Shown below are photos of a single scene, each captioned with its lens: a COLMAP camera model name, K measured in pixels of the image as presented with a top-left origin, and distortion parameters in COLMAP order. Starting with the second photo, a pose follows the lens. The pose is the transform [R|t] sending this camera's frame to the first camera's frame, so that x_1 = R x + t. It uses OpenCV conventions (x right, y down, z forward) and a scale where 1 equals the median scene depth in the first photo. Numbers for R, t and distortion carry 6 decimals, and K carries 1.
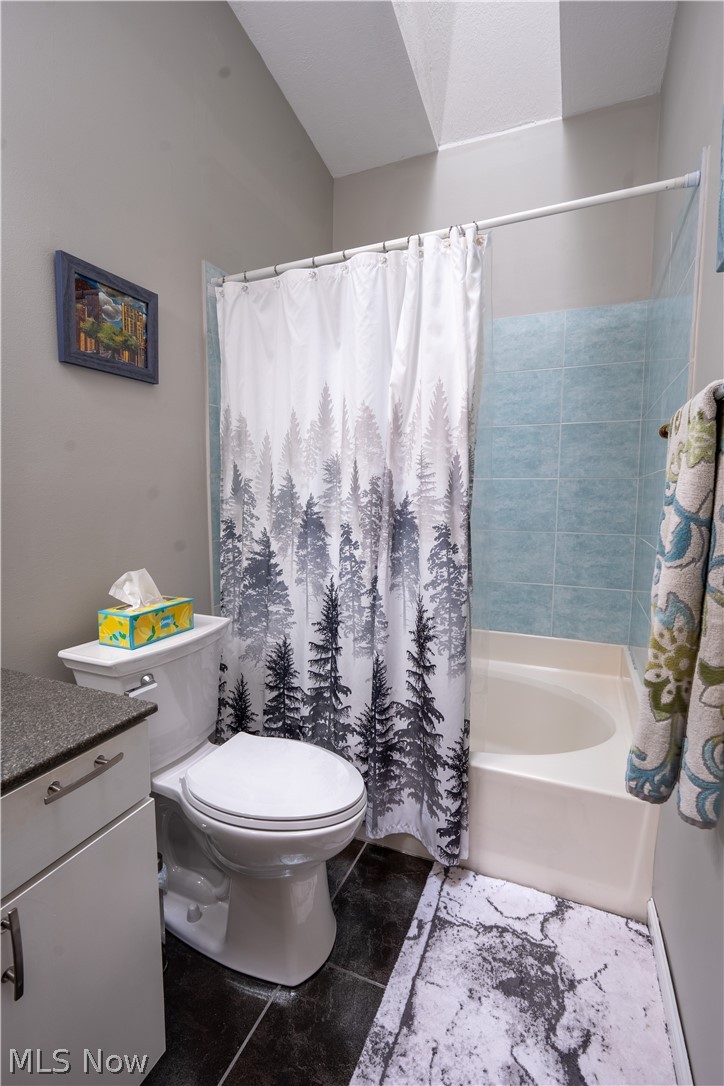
lens RADIAL K [[500.6, 0, 355.0], [0, 500.6, 548.8], [0, 0, 1]] dist [-0.012884, 0.000701]
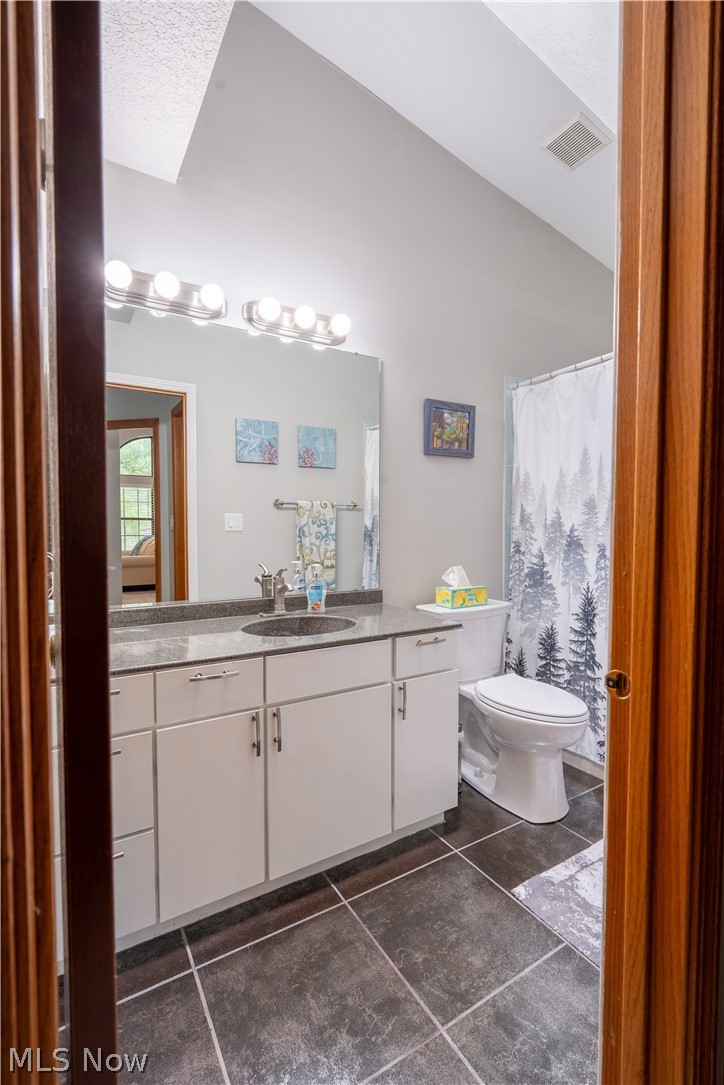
lens RADIAL K [[490.8, 0, 362.0], [0, 490.8, 542.5], [0, 0, 1]] dist [-0.007090, 0.000088]
pose [[0.817503, 0.010414, -0.575831, 0.221597], [-0.057415, 0.996329, -0.063492, 0.069002], [0.573056, 0.084966, 0.815100, -0.473555]]
